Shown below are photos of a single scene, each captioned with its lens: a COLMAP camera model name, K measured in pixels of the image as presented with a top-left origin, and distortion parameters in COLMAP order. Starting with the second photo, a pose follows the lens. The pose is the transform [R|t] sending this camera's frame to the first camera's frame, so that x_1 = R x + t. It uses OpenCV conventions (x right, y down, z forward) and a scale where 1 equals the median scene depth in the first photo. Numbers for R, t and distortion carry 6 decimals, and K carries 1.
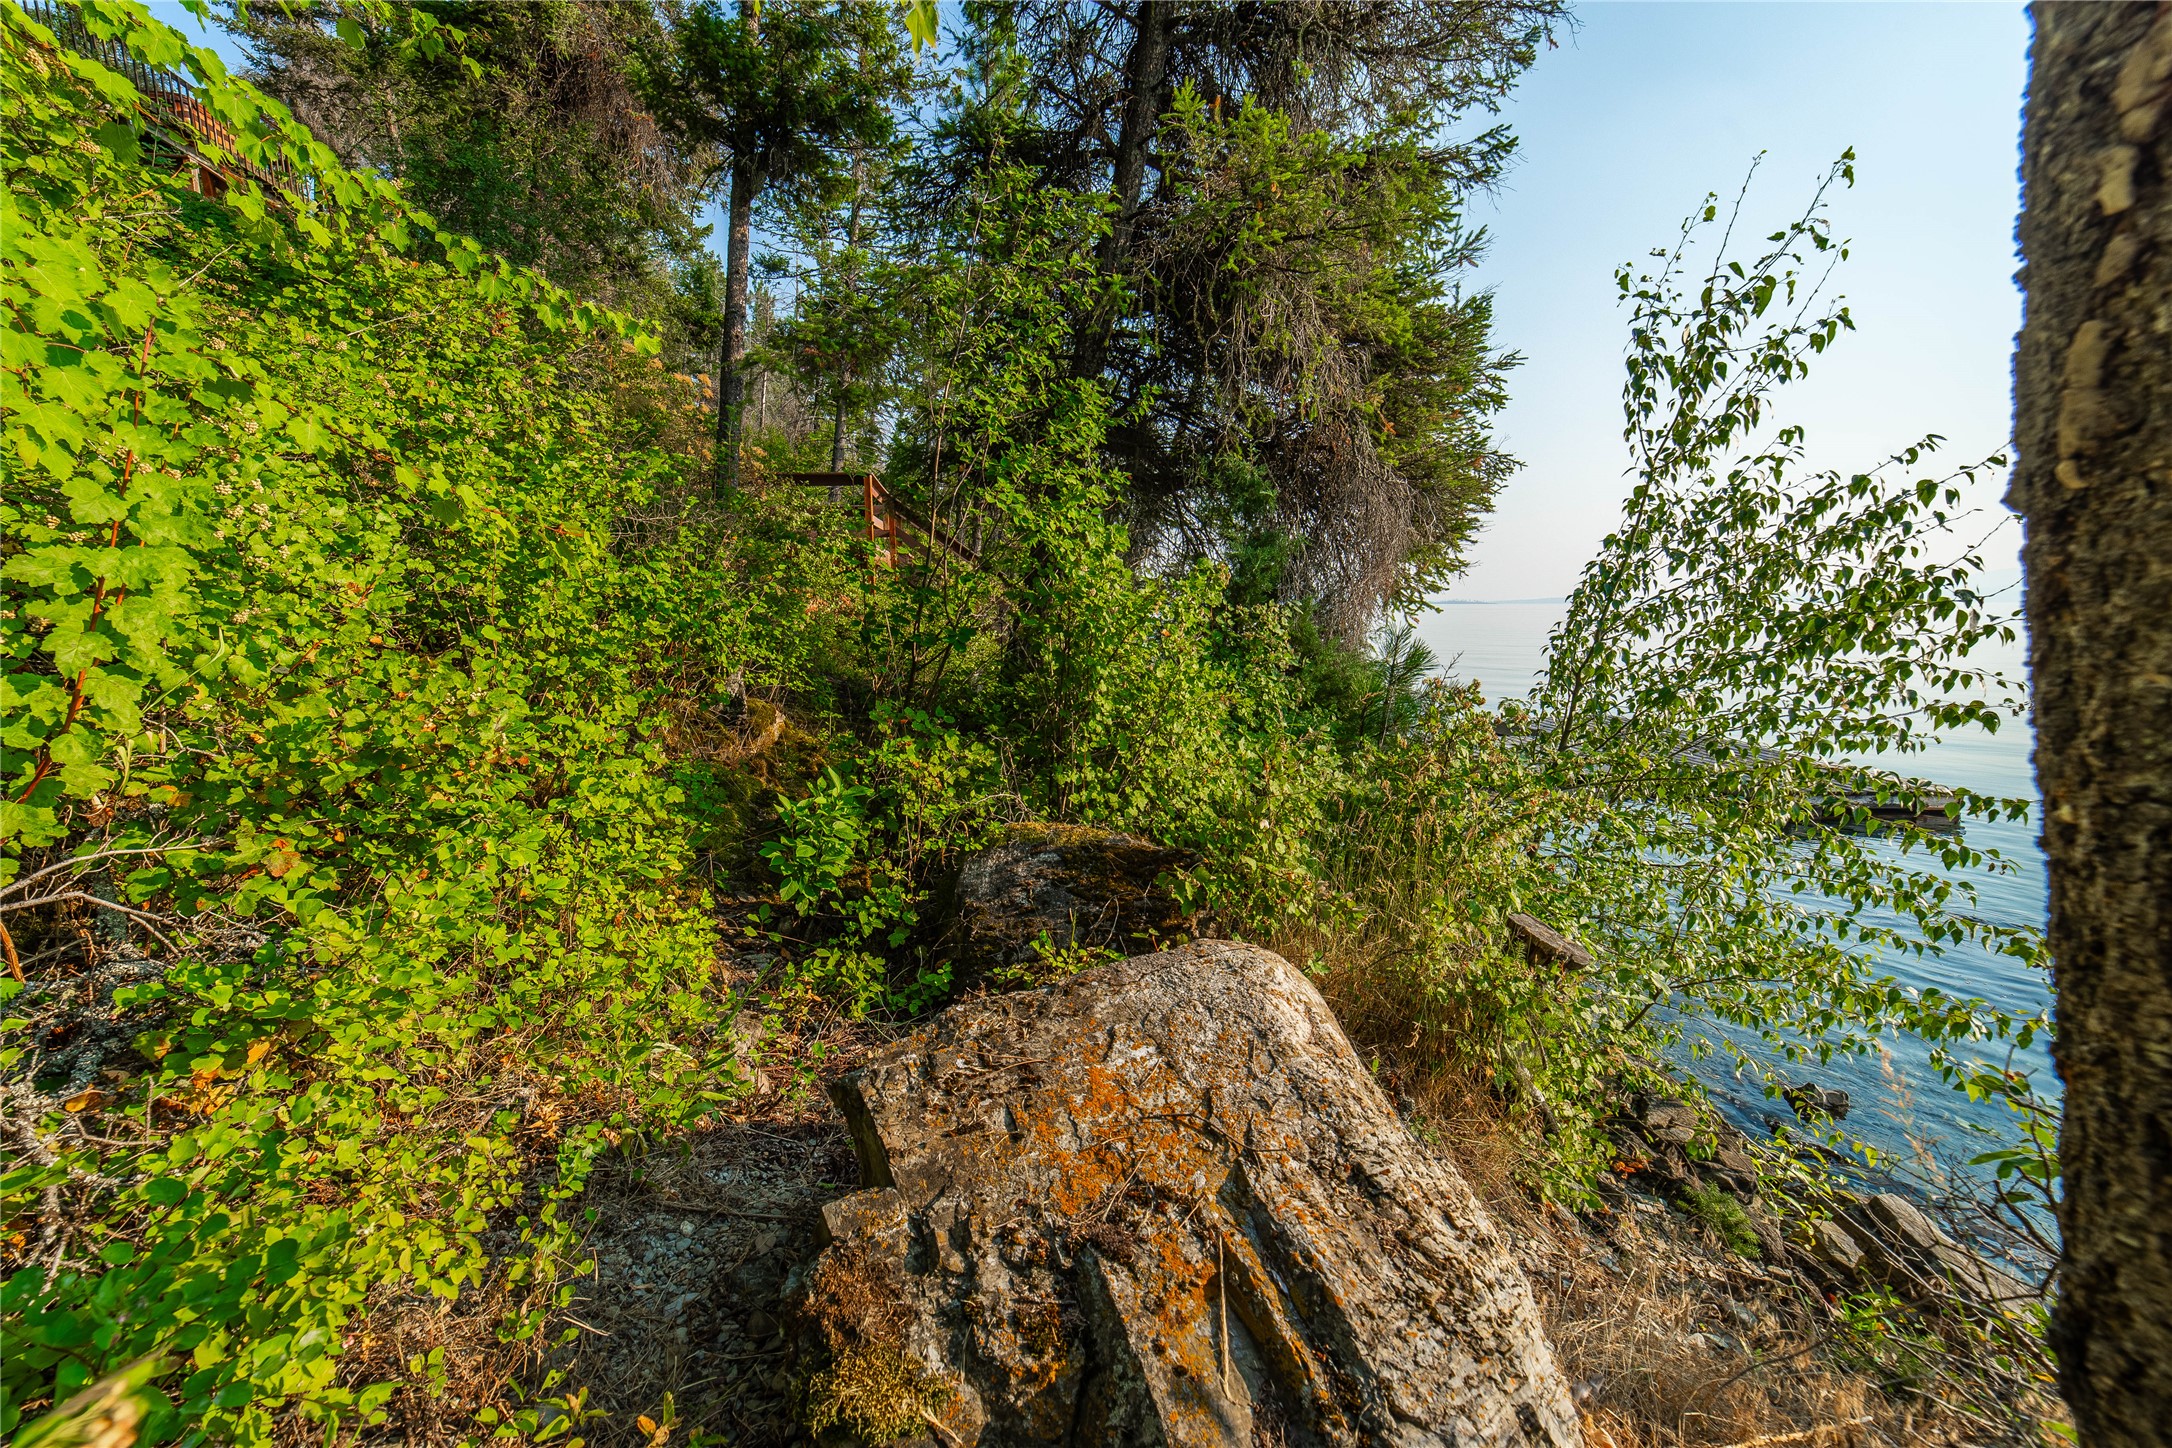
lens RADIAL K [[861.5, 0, 1067.1], [0, 861.5, 733.0], [0, 0, 1]] dist [-0.007976, 0.017010]
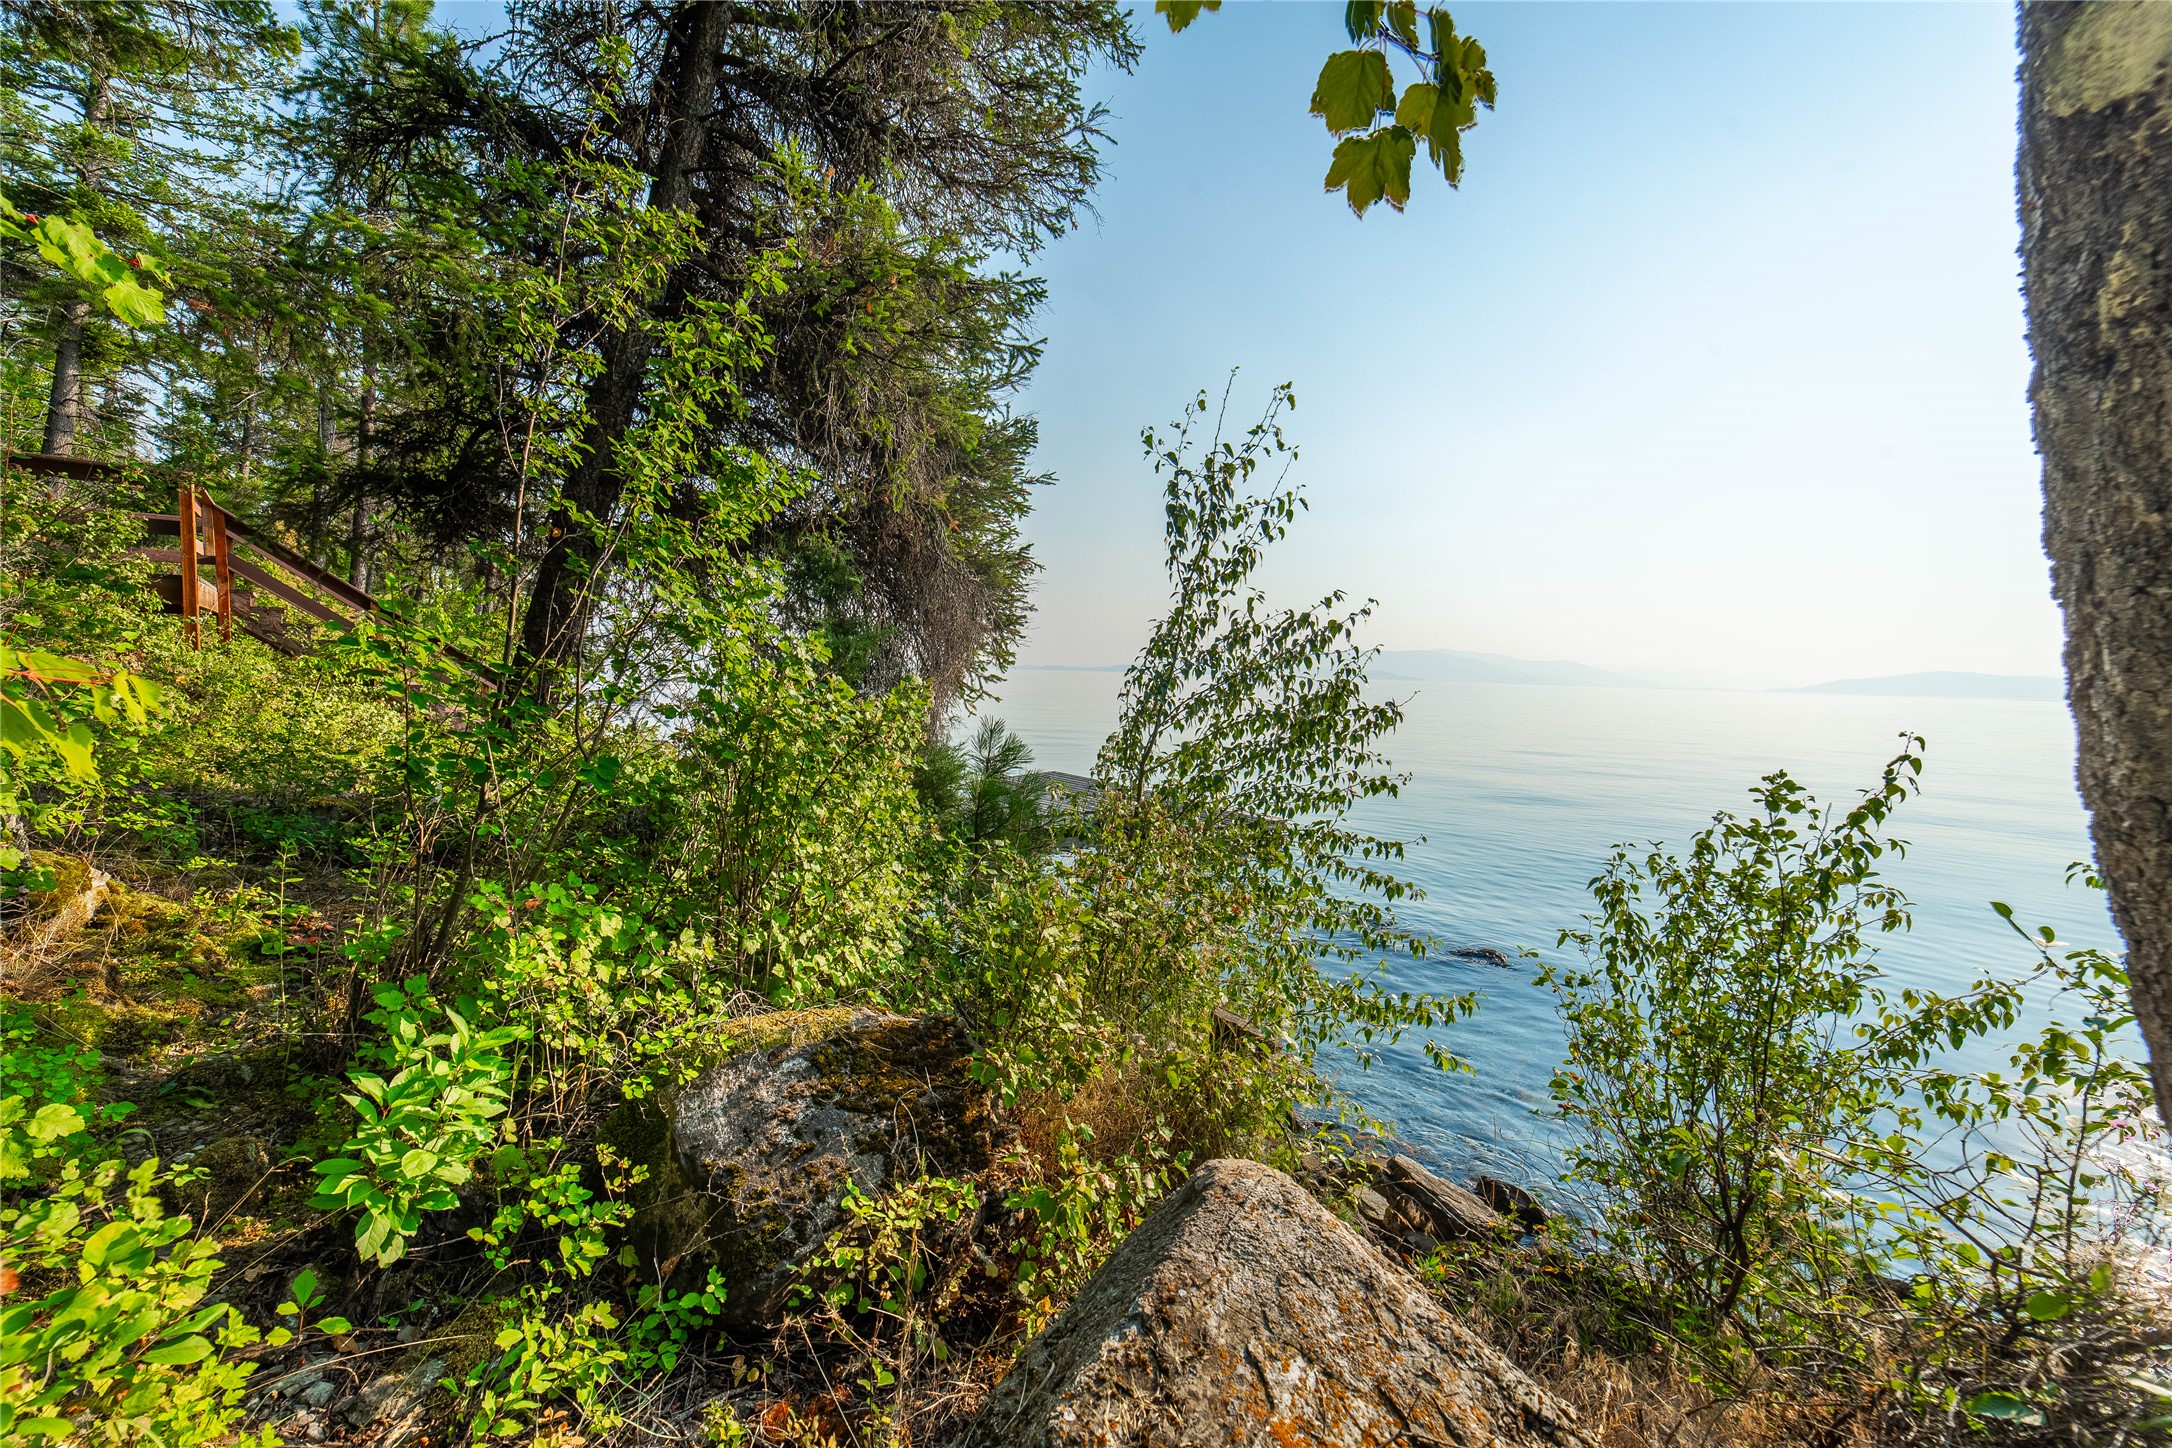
lens RADIAL K [[861.5, 0, 1067.1], [0, 861.5, 733.0], [0, 0, 1]] dist [-0.007976, 0.017010]
pose [[0.802588, -0.026418, 0.595948, -0.179543], [0.061785, 0.997327, -0.038998, -0.071096], [-0.593325, 0.068120, 0.802076, 0.131617]]
